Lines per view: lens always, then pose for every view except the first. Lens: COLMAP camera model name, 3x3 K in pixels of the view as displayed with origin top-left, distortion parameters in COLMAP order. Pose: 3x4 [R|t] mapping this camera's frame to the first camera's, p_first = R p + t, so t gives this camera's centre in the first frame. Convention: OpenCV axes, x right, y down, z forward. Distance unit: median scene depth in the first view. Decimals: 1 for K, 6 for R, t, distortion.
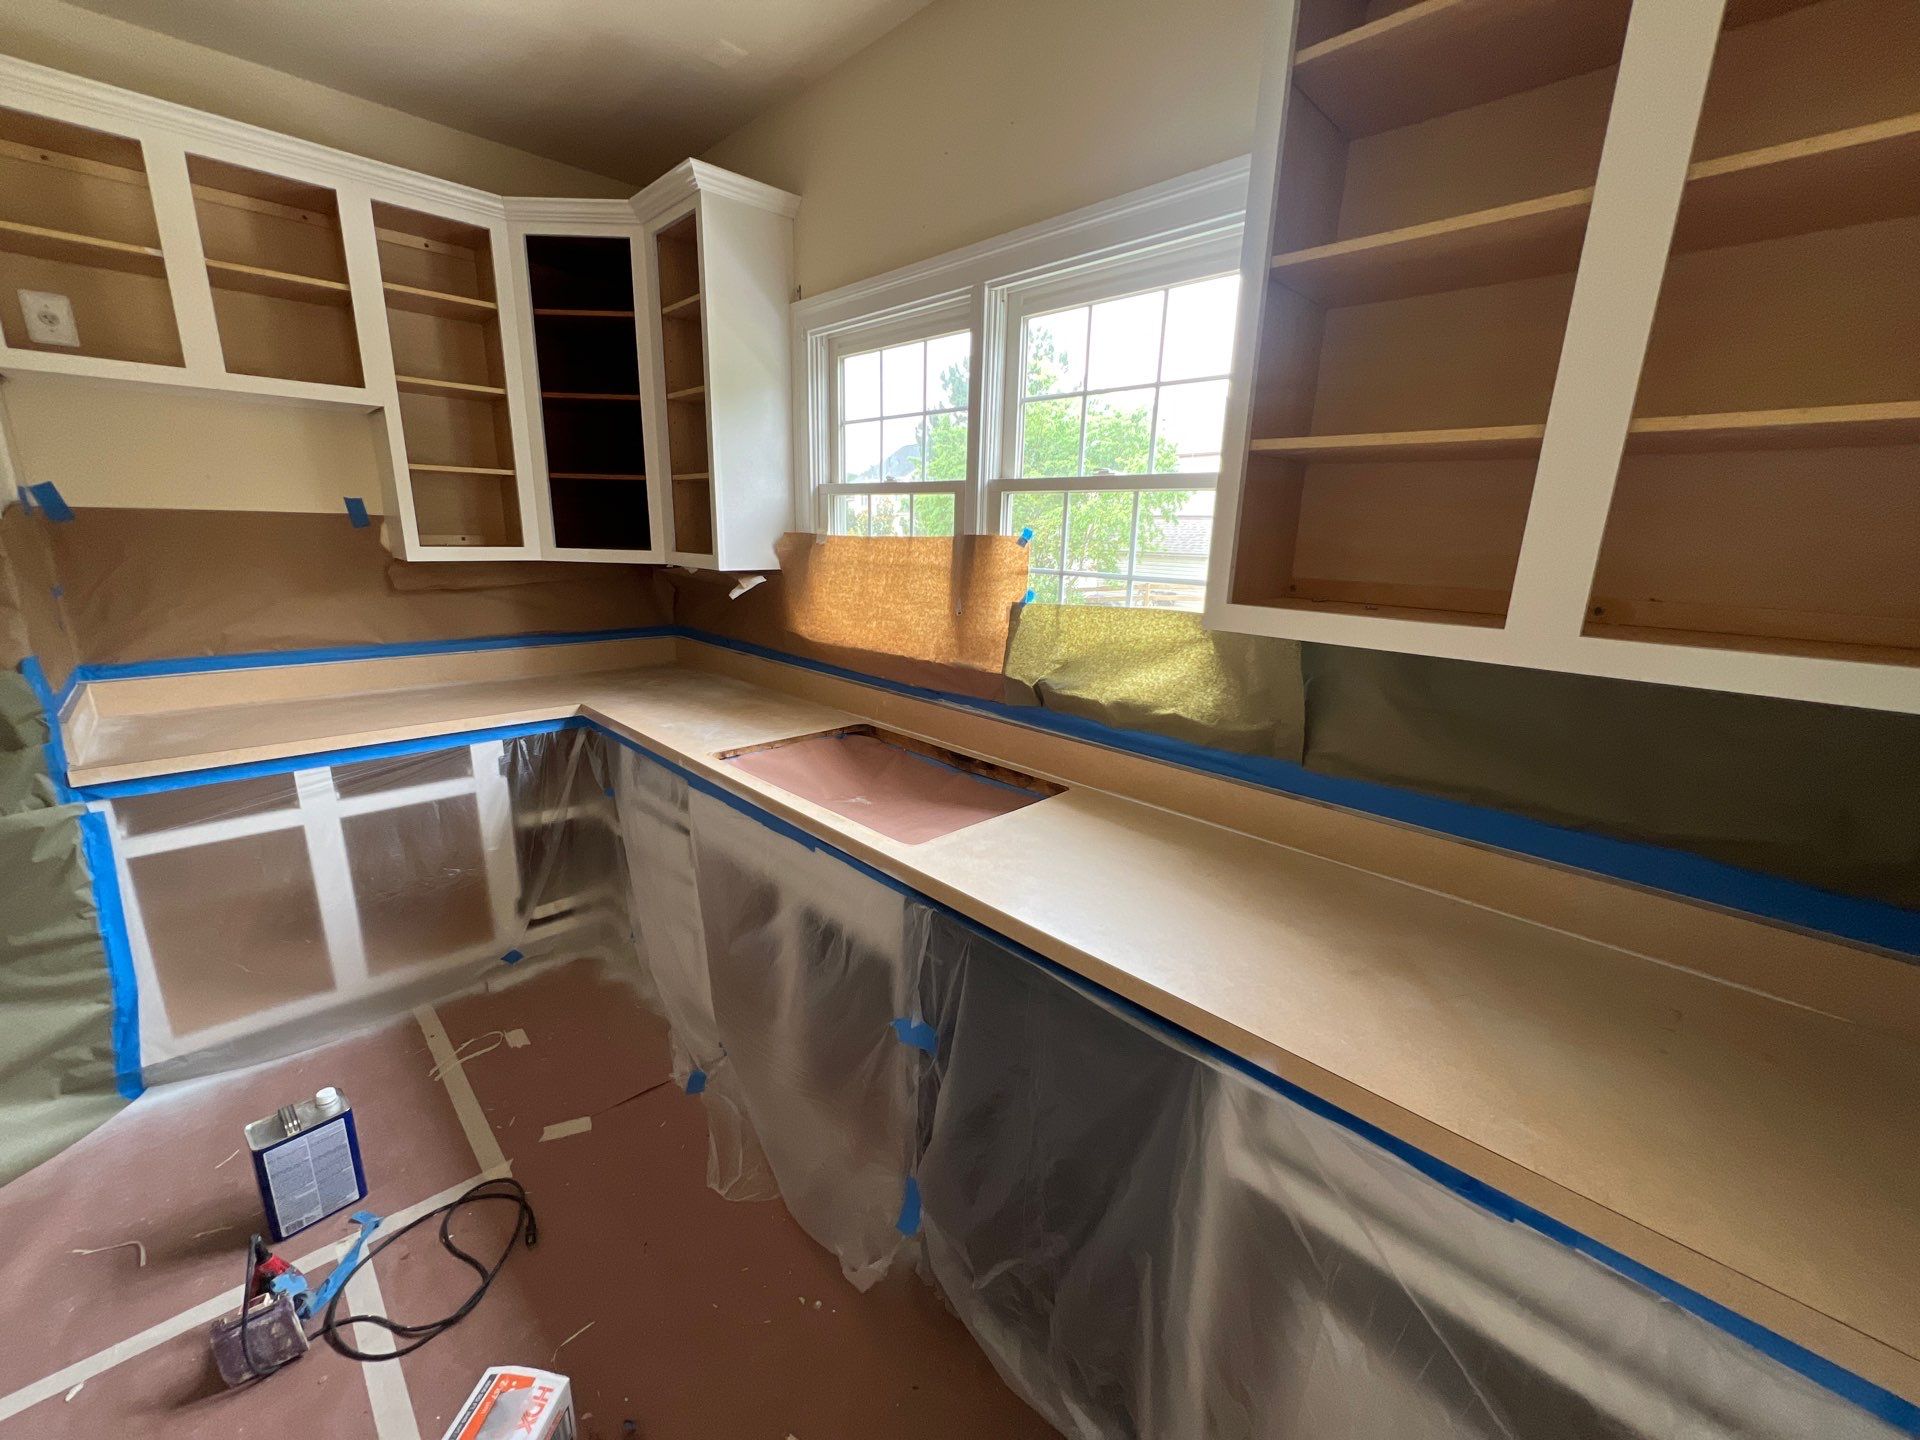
lens RADIAL K [[764.0, 0, 963.6], [0, 764.0, 722.3], [0, 0, 1]] dist [-0.000807, 0.000095]
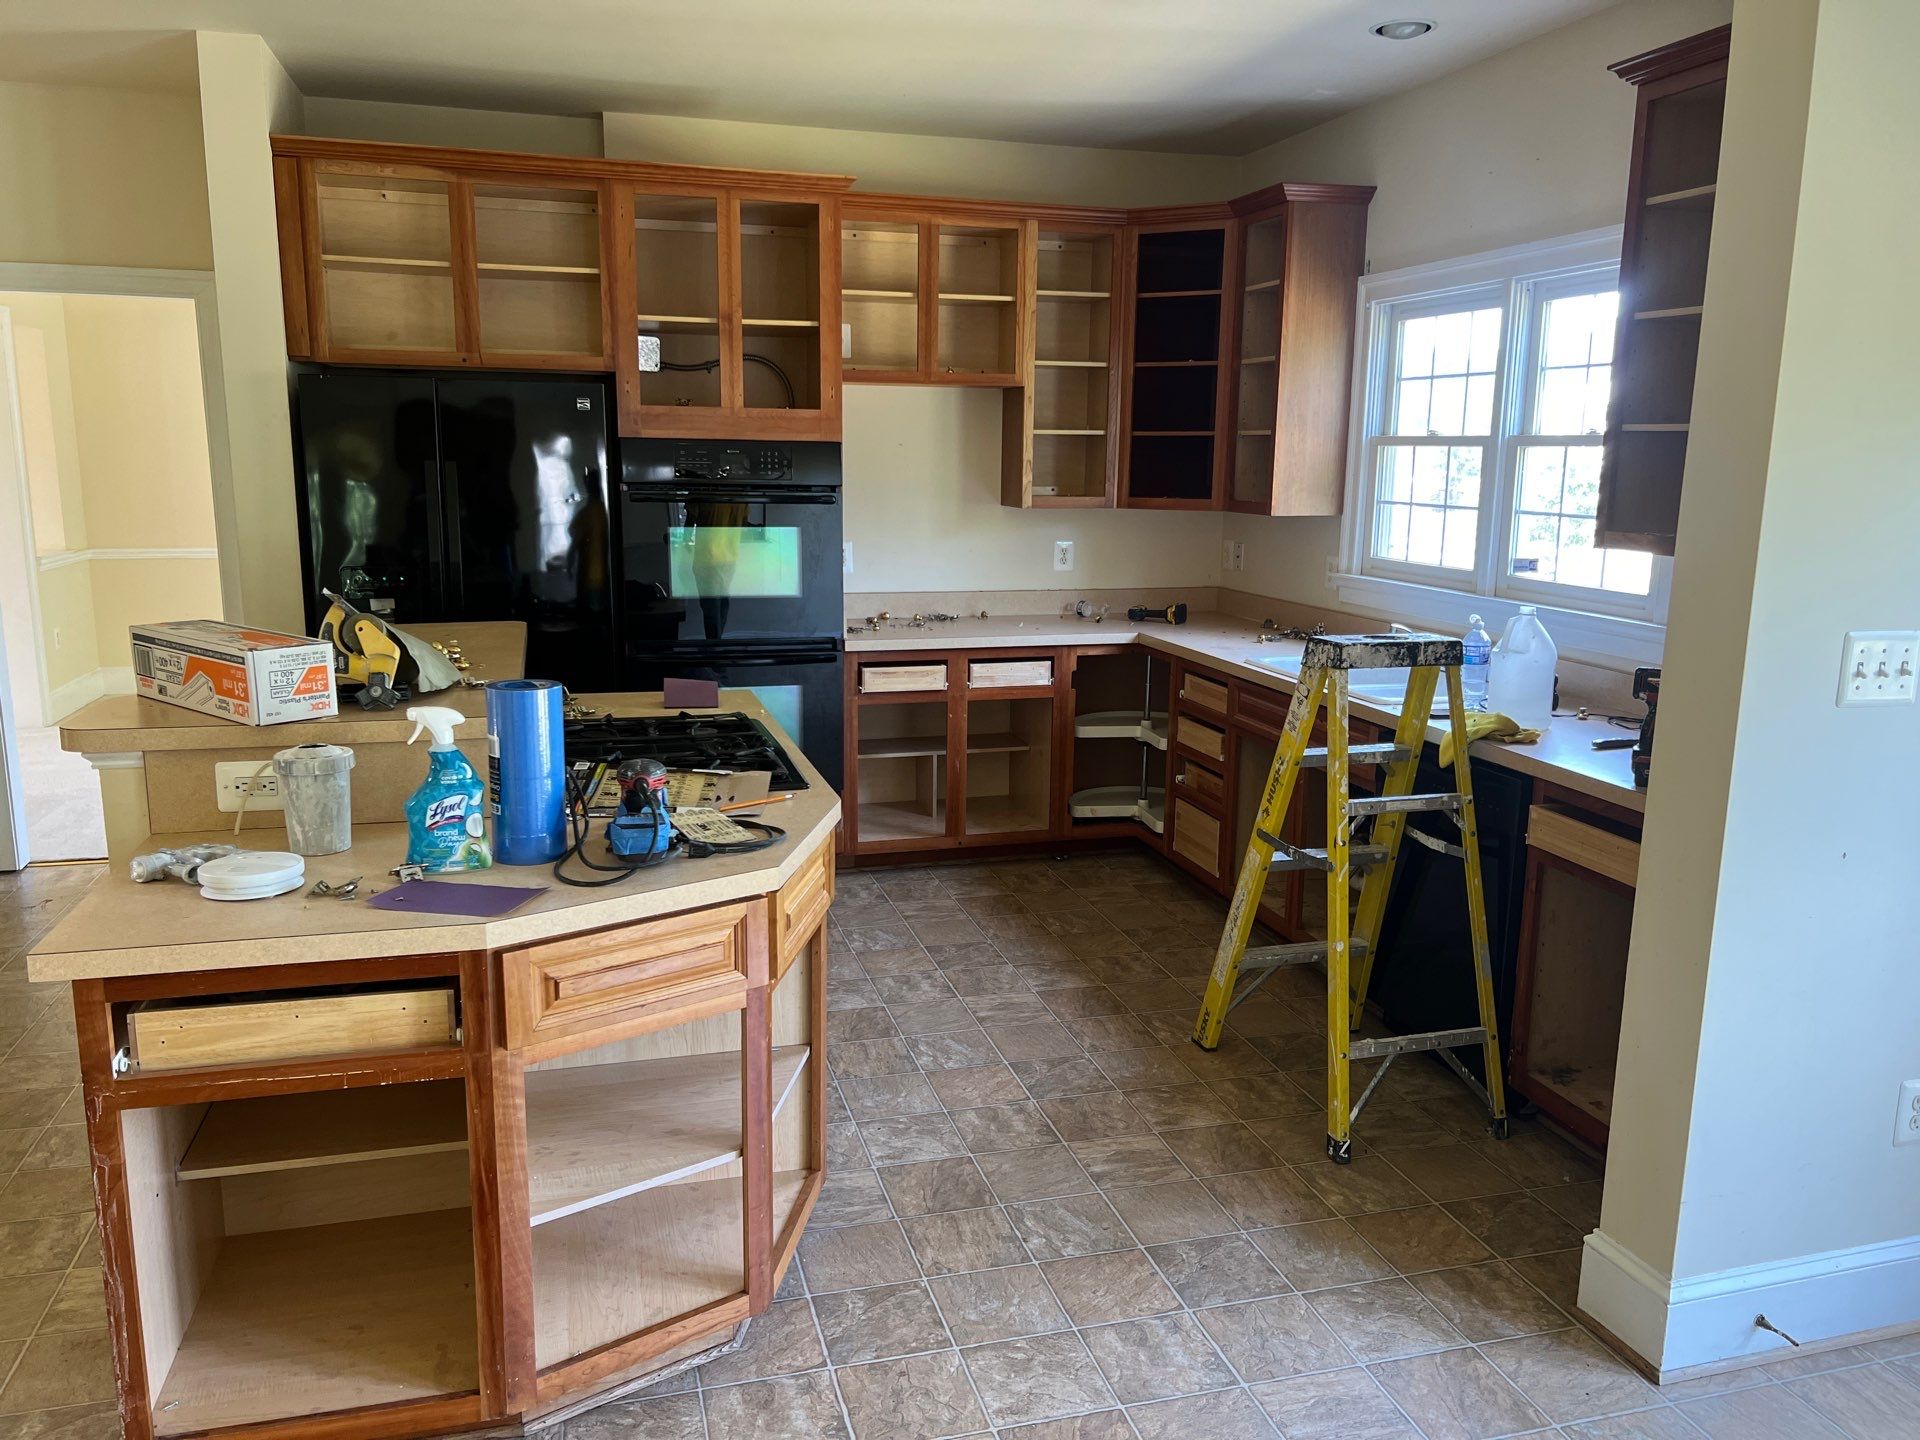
lens RADIAL K [[1440.0, 0, 961.7], [0, 1440.0, 736.8], [0, 0, 1]] dist [0.032856, -0.042953]
pose [[0.873546, 0.077987, -0.480453, 0.343971], [-0.107978, 0.993535, -0.035052, 0.260818], [0.474613, 0.082497, 0.876320, -1.101638]]
